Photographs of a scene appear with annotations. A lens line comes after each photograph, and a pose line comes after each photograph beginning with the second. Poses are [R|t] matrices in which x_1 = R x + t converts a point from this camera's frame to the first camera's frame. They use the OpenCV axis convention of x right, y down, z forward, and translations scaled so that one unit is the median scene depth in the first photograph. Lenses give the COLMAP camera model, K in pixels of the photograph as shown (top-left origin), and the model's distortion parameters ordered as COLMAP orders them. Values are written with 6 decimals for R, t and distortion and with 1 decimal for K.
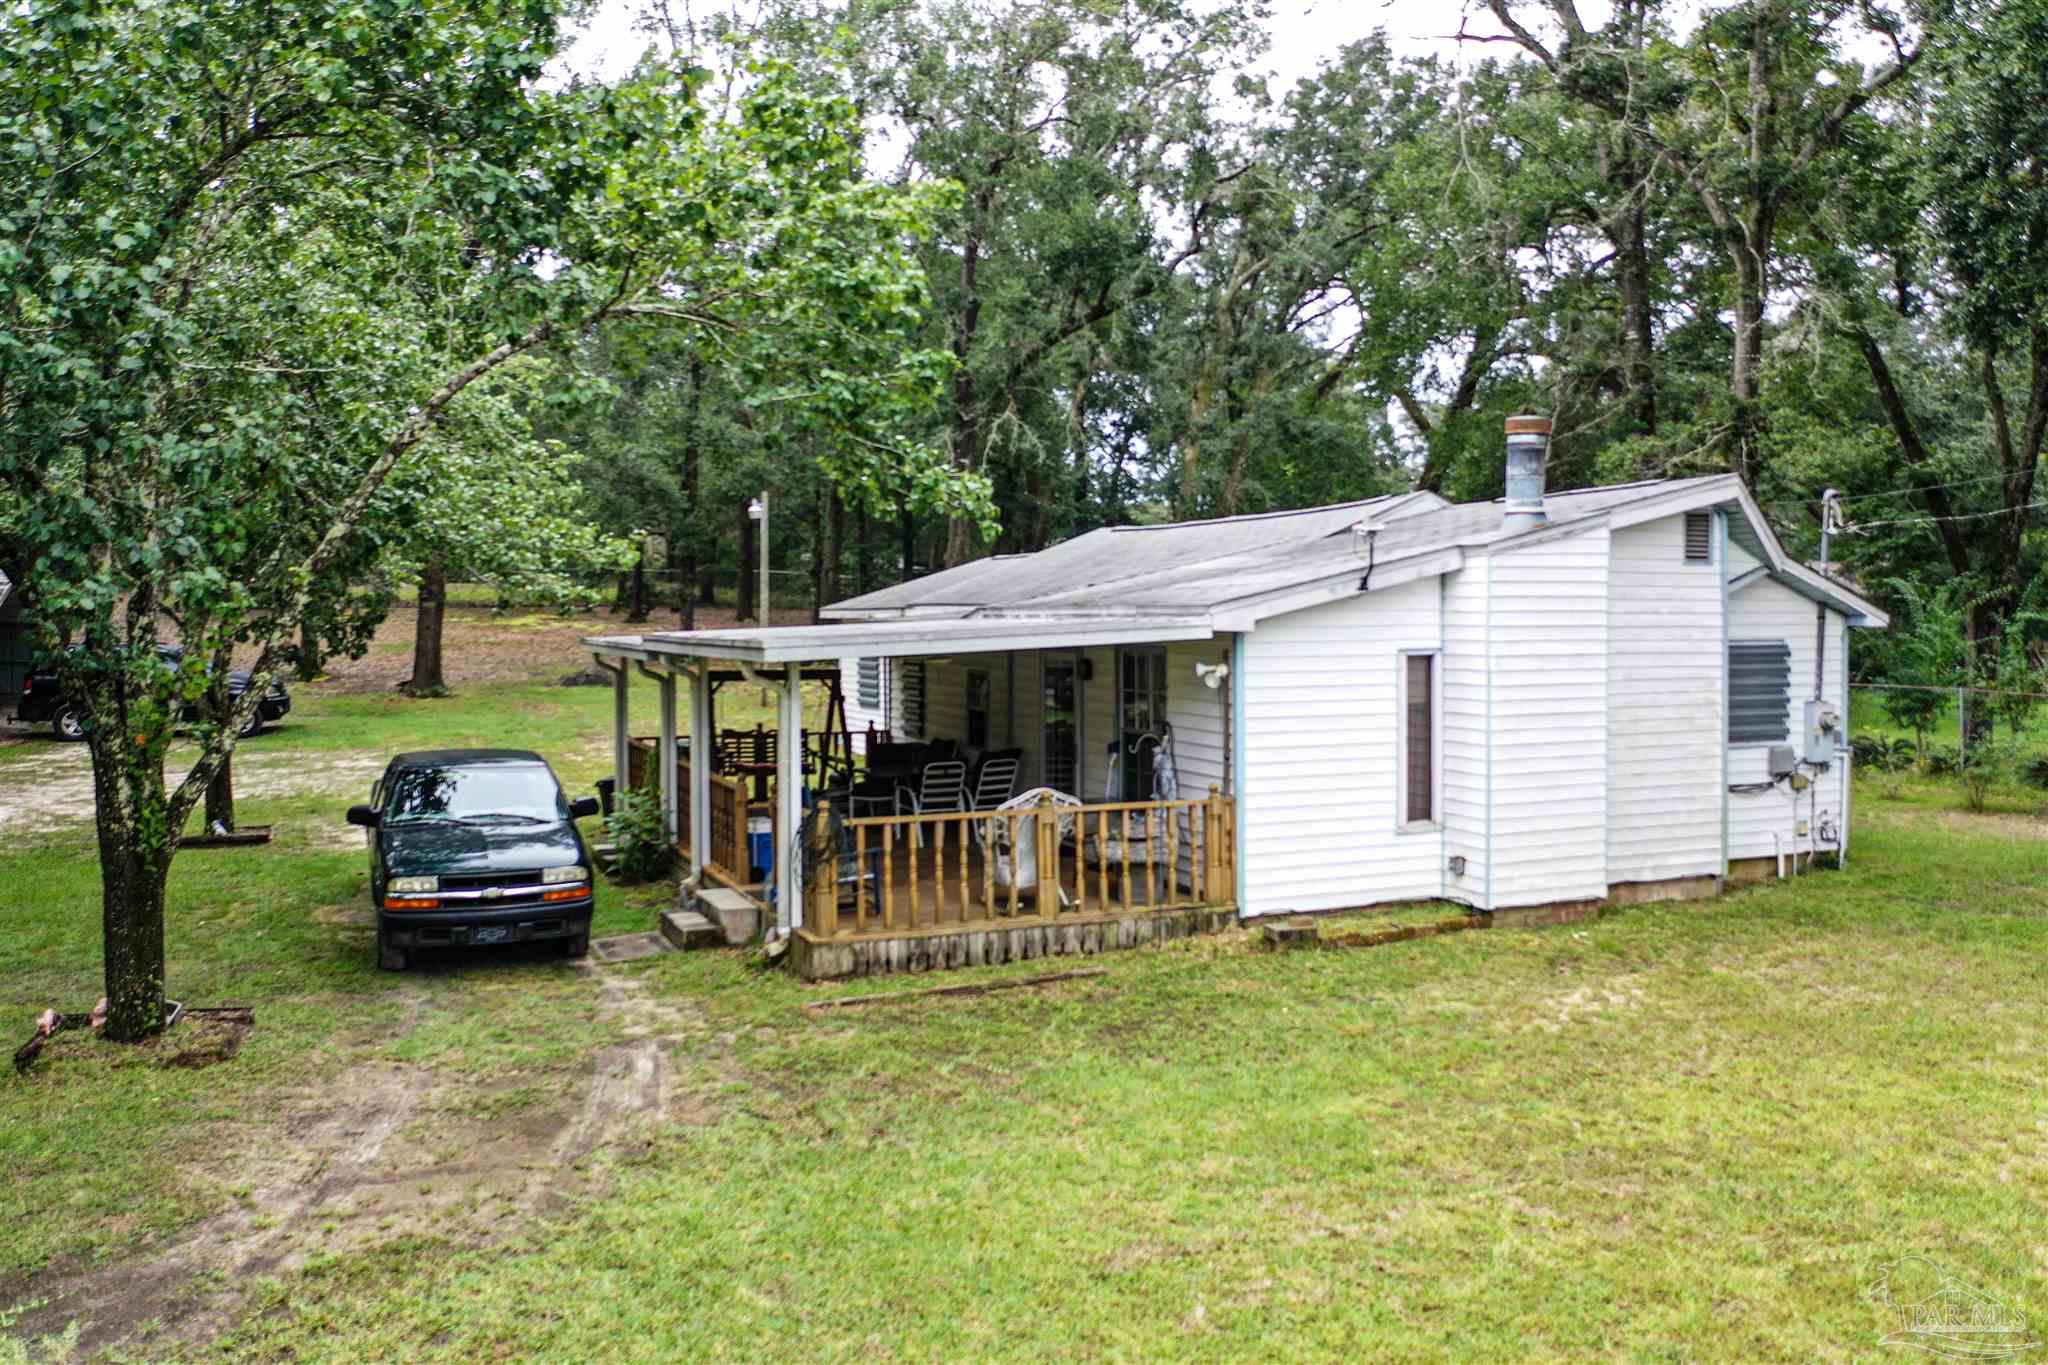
lens RADIAL K [[1595.7, 0, 1026.6], [0, 1595.7, 685.6], [0, 0, 1]] dist [-0.022783, 0.014203]
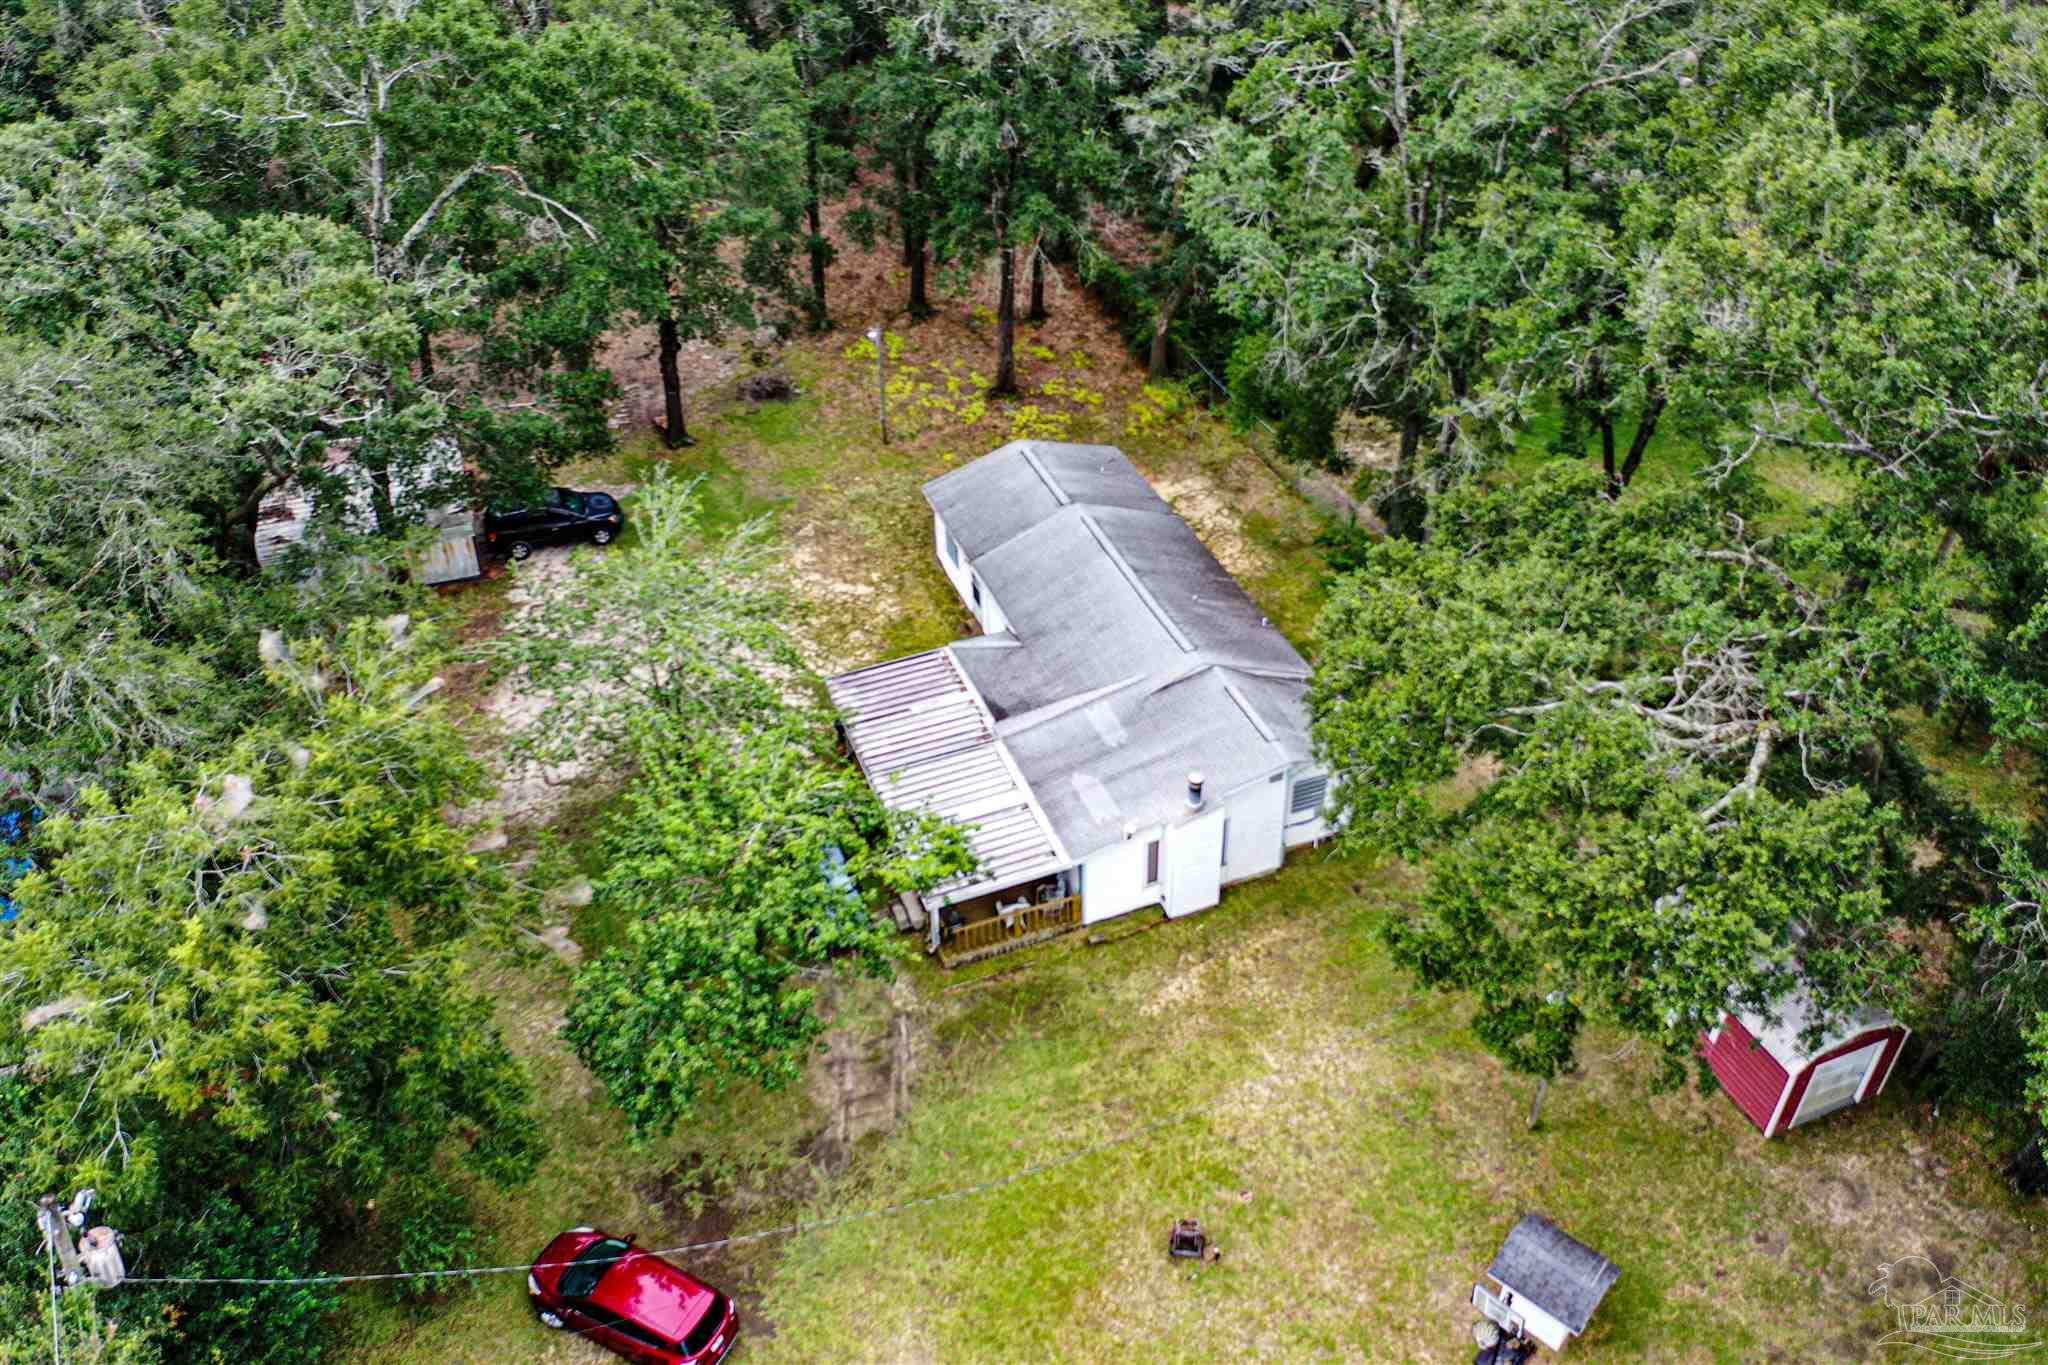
lens RADIAL K [[1595.7, 0, 1026.1], [0, 1595.7, 681.6], [0, 0, 1]] dist [-0.022783, 0.014203]
pose [[0.998591, 0.021323, -0.048601, 0.162430], [0.010833, 0.814571, 0.579962, -1.979507], [0.051955, -0.579671, 0.813192, -1.190482]]
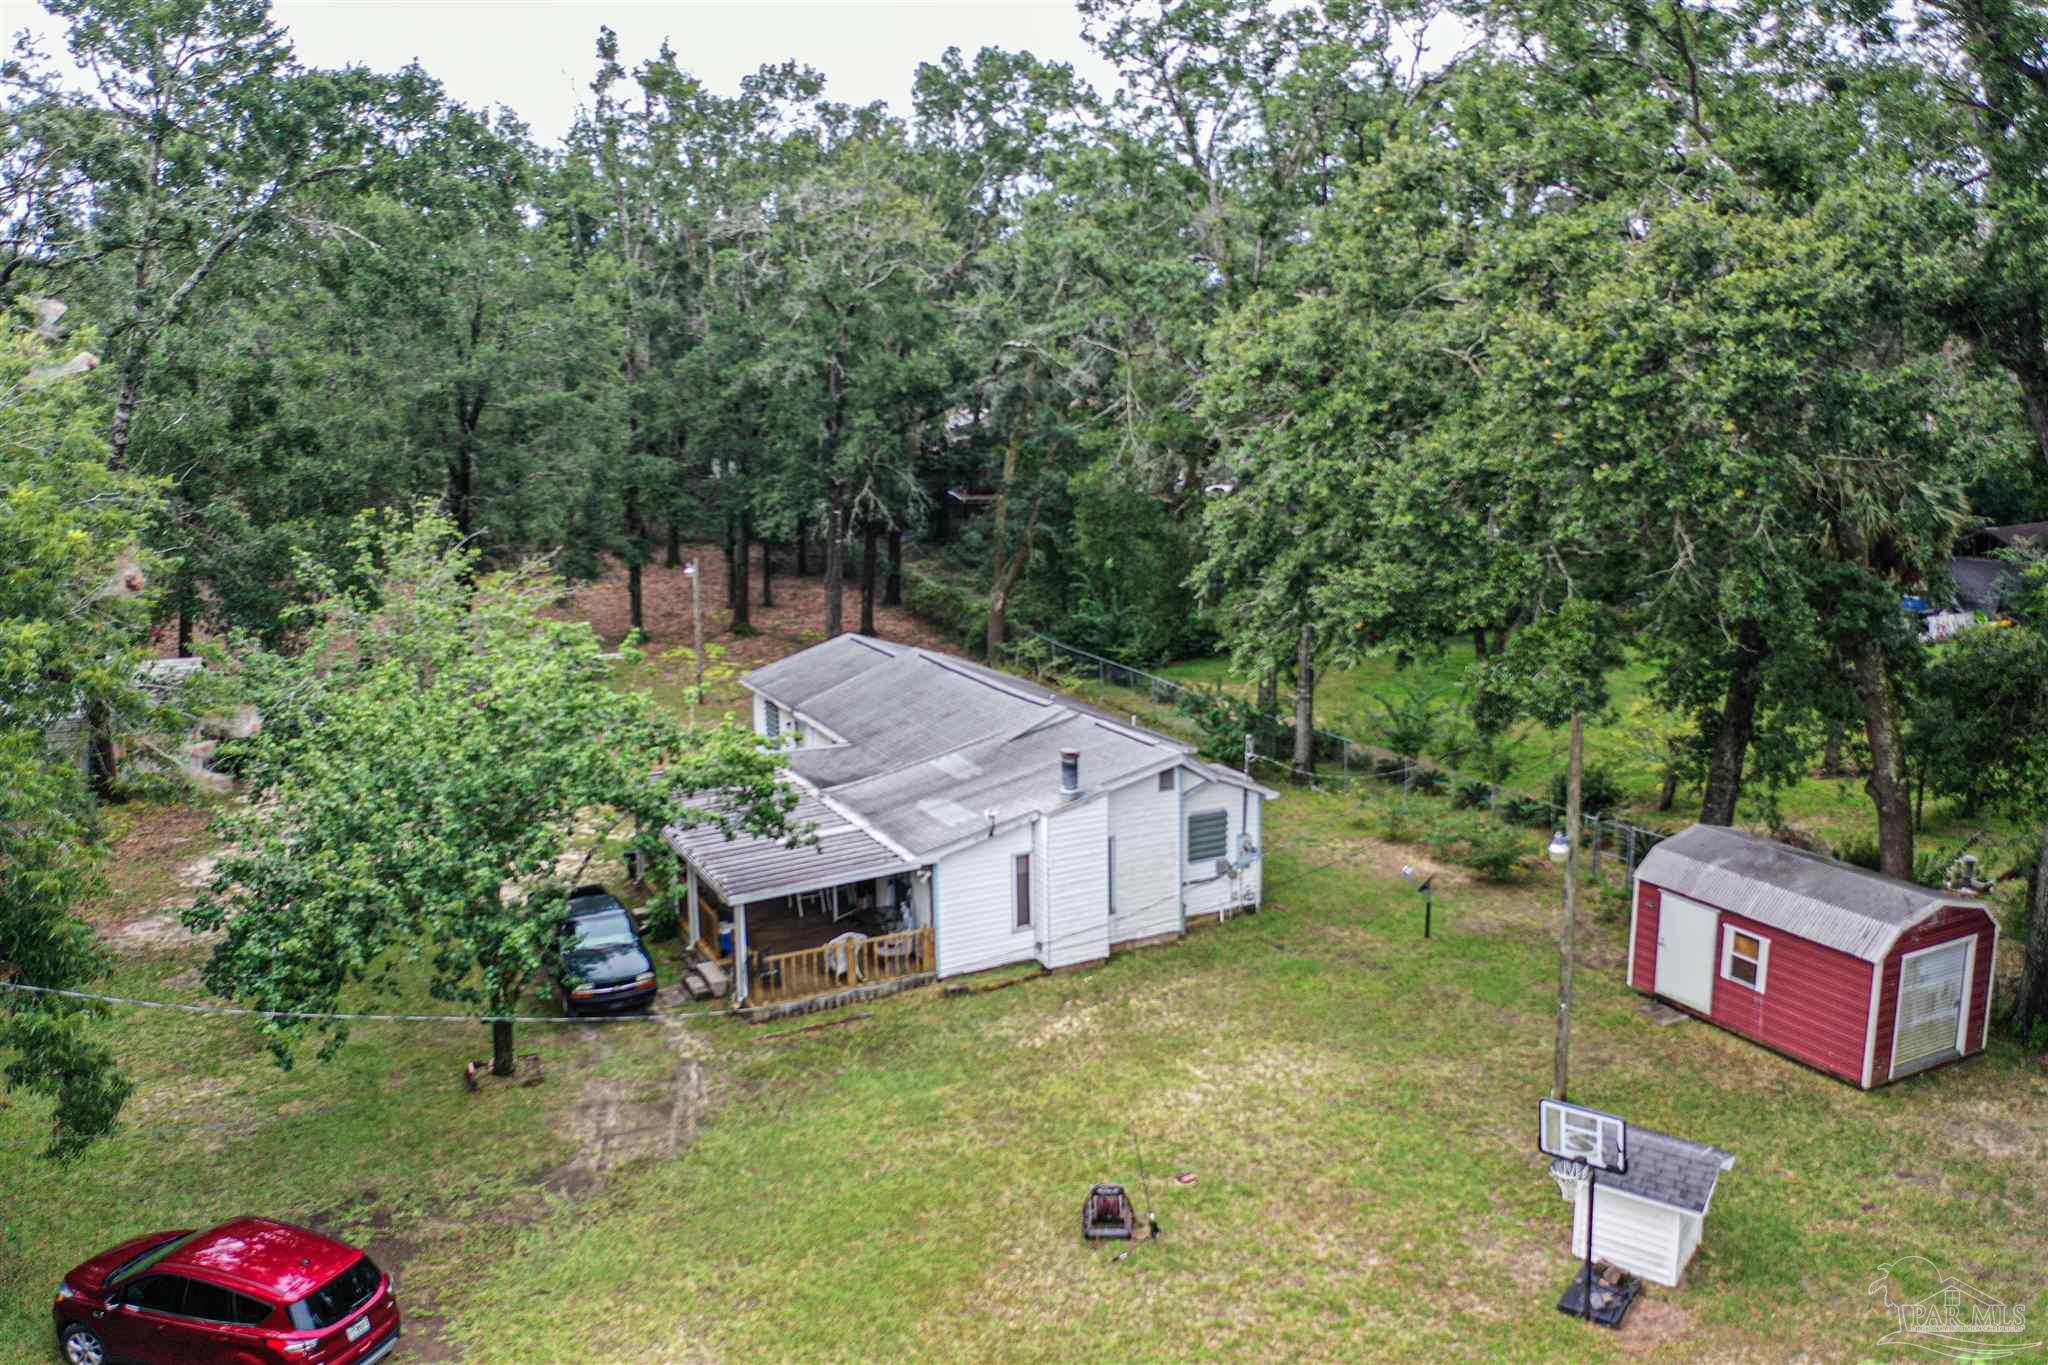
lens RADIAL K [[1595.7, 0, 1029.9], [0, 1595.7, 678.2], [0, 0, 1]] dist [-0.022783, 0.014203]
pose [[0.998299, -0.016982, 0.055775, 0.145928], [0.007973, 0.987418, 0.157934, -0.647717], [-0.057755, -0.157220, 0.985873, -1.217181]]
